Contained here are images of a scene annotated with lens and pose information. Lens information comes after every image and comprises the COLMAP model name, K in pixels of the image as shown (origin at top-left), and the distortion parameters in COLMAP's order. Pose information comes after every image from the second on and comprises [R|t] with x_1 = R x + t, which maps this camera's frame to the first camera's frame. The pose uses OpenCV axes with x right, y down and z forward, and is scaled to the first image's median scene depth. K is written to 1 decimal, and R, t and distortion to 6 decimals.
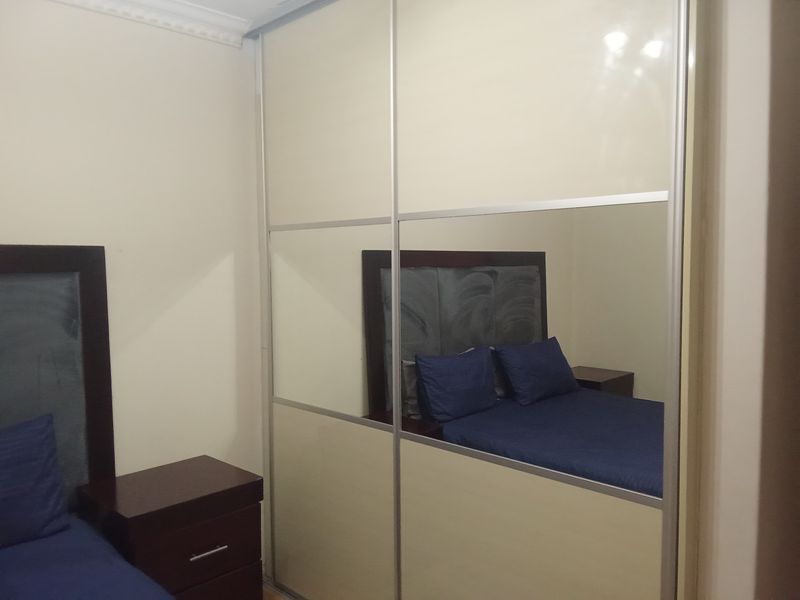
lens RADIAL K [[626.0, 0, 400.0], [0, 626.0, 300.0], [0, 0, 1]] dist [0.033818, -0.007612]
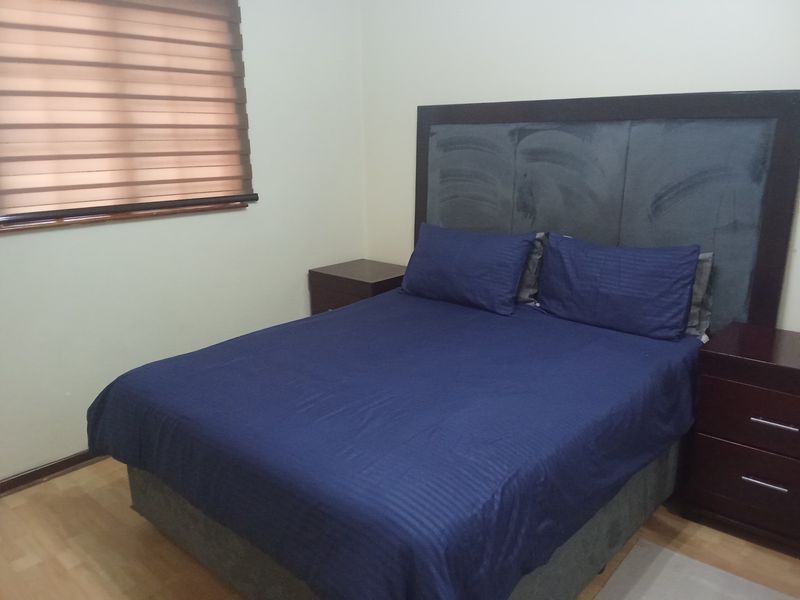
lens RADIAL K [[626.0, 0, 400.0], [0, 626.0, 300.0], [0, 0, 1]] dist [0.033818, -0.007612]
pose [[0.106511, 0.285218, -0.952526, 0.508102], [-0.047901, 0.958335, 0.281601, -0.023649], [0.993157, 0.015633, 0.115735, 0.327037]]
